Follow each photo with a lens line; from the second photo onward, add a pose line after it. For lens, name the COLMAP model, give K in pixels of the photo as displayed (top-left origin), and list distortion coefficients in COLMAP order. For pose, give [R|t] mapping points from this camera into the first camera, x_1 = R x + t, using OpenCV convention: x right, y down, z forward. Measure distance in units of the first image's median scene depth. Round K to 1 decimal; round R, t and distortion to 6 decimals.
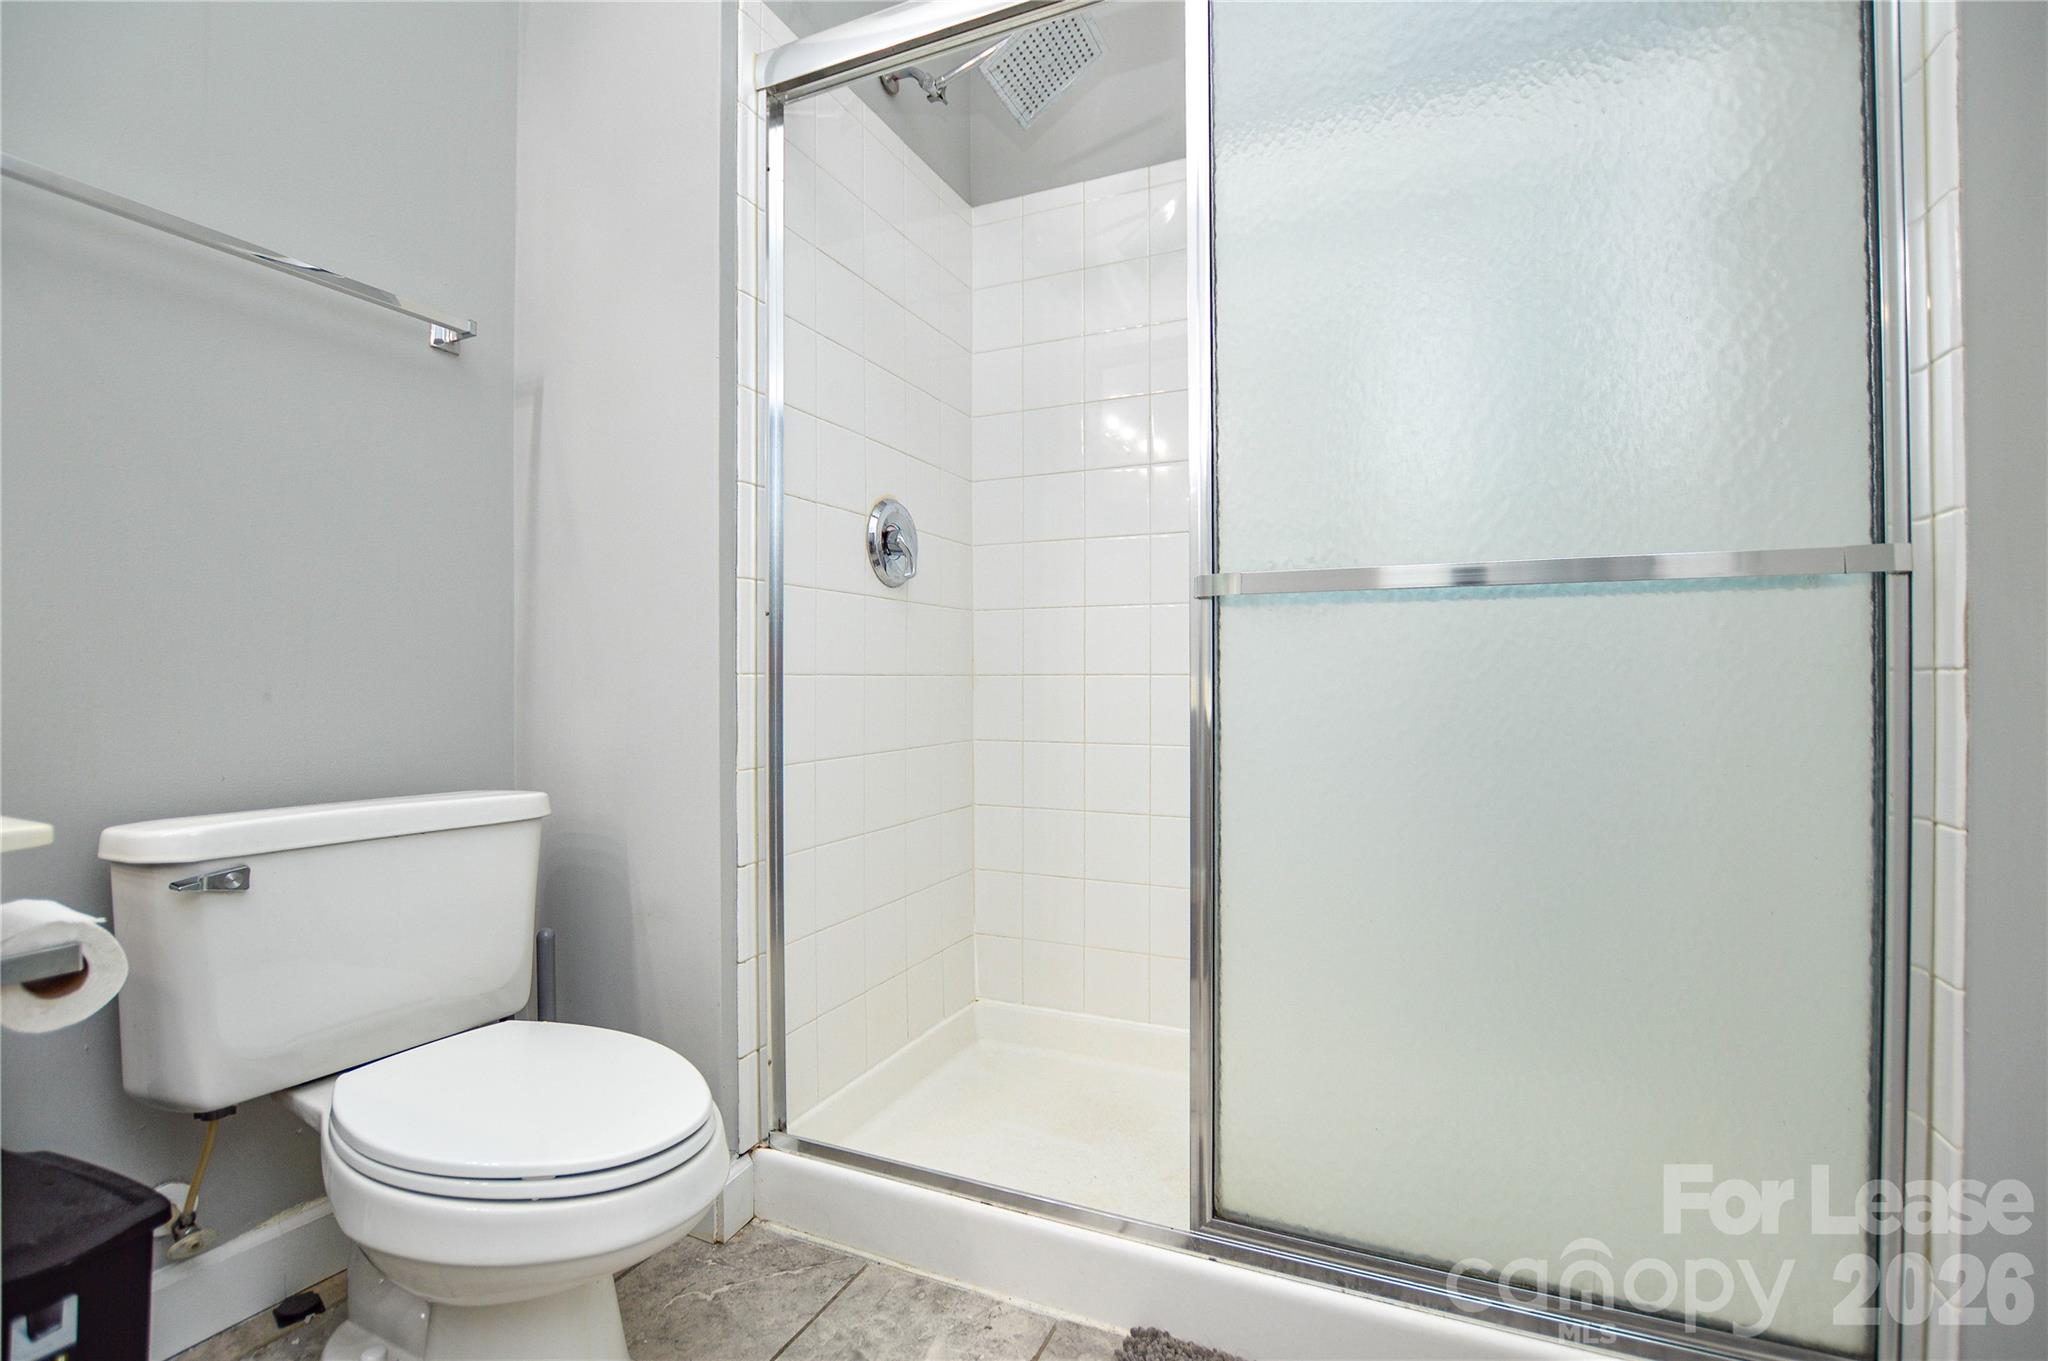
lens RADIAL K [[941.0, 0, 1020.1], [0, 941.0, 676.8], [0, 0, 1]] dist [-0.025138, 0.000715]
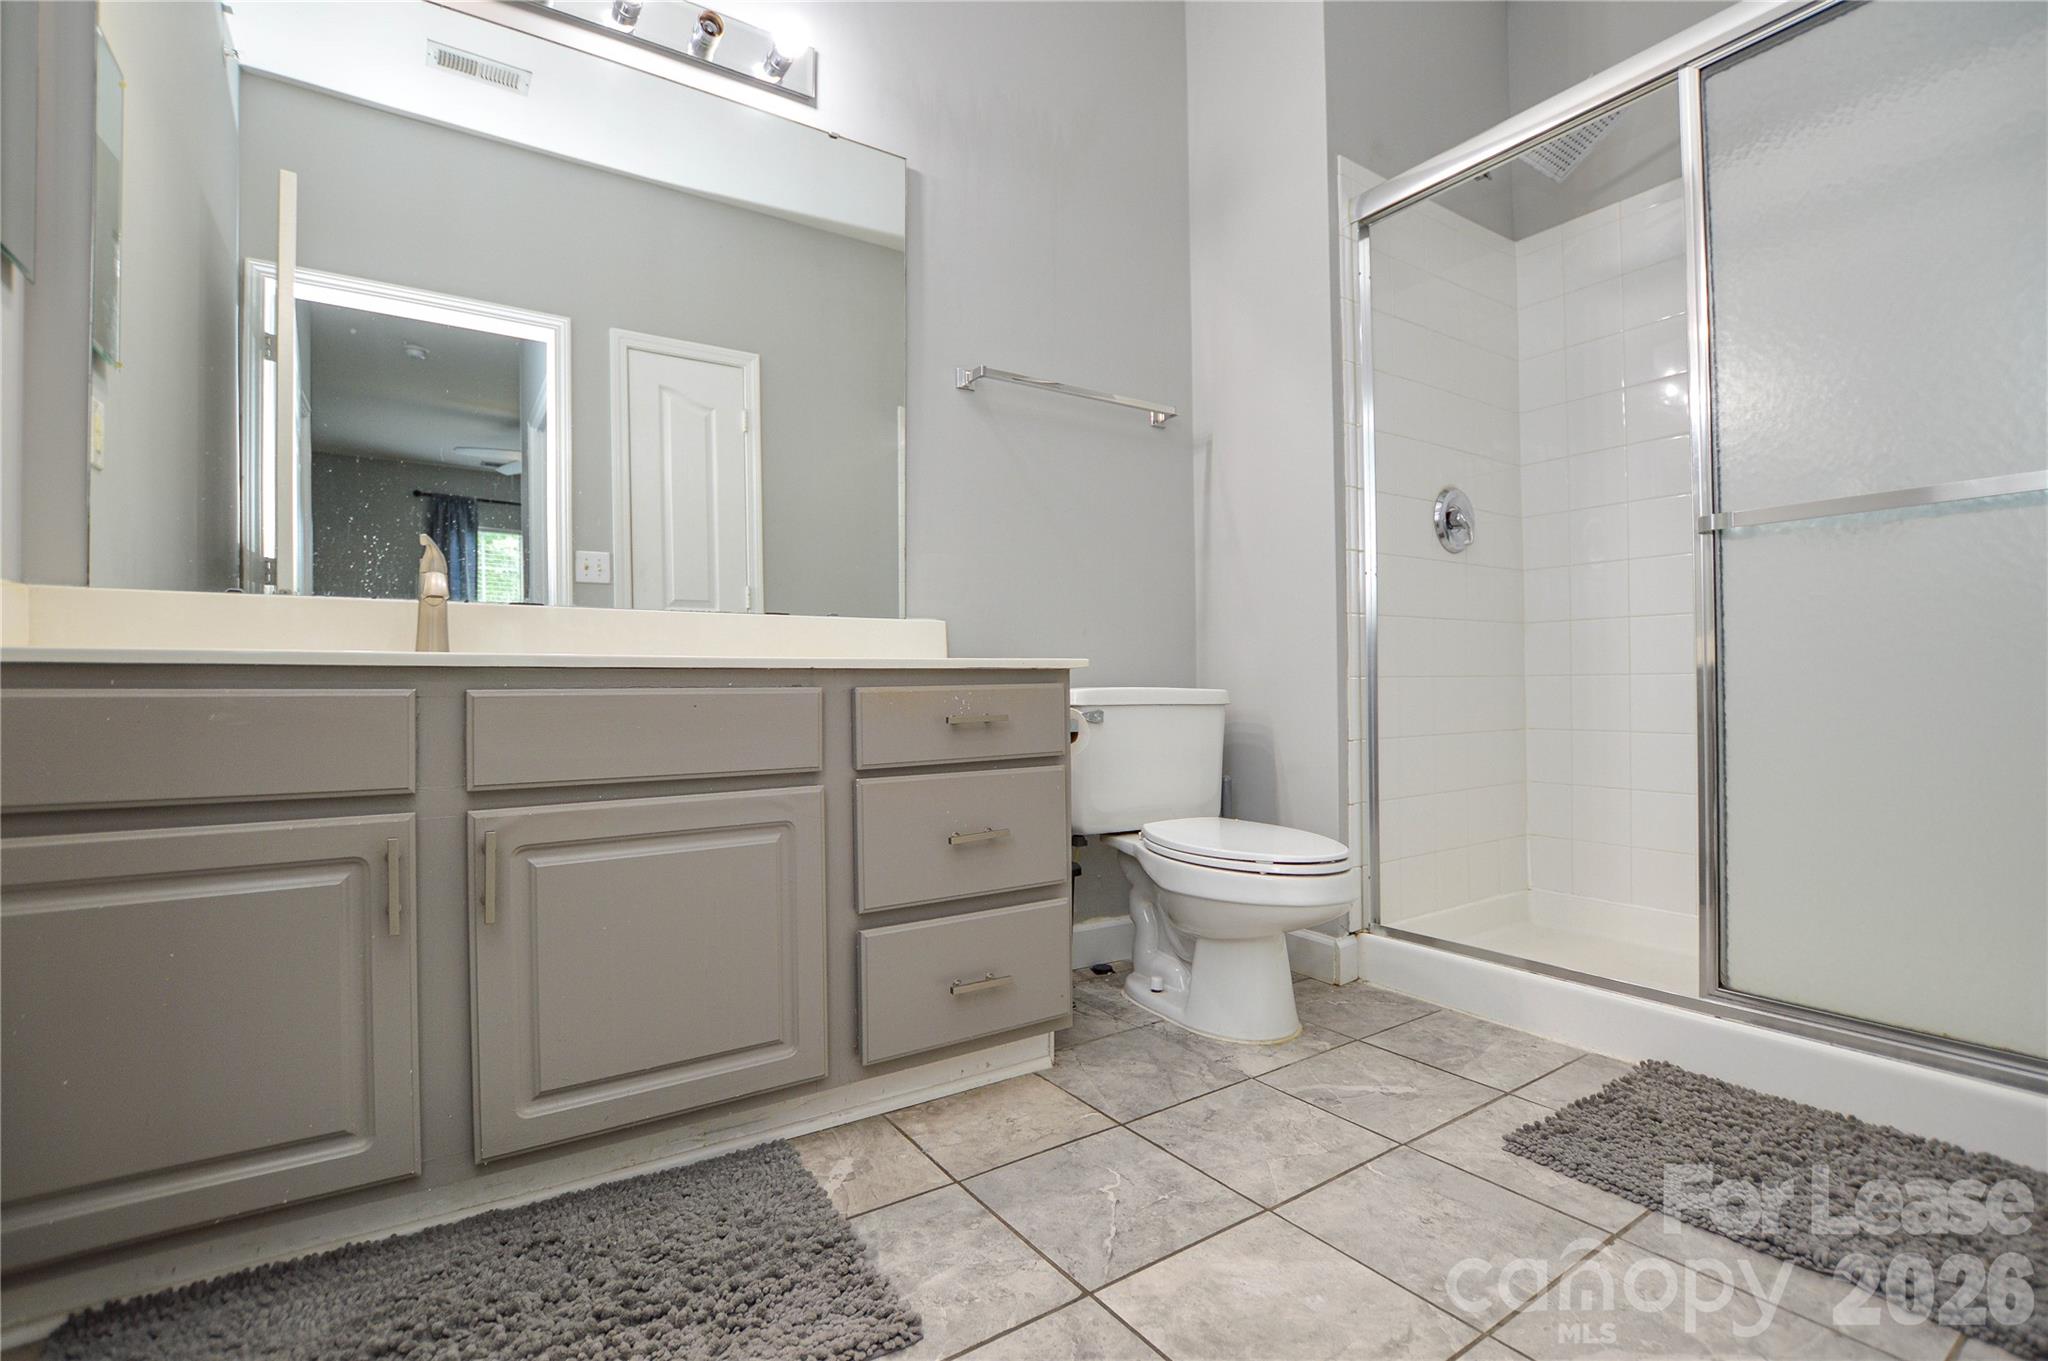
lens RADIAL K [[941.0, 0, 1020.1], [0, 941.0, 676.8], [0, 0, 1]] dist [-0.025138, 0.000715]
pose [[0.850344, -0.010588, -0.526121, 0.044539], [0.006369, 0.999931, -0.009831, 0.107124], [0.526189, 0.005009, 0.850353, -0.543661]]
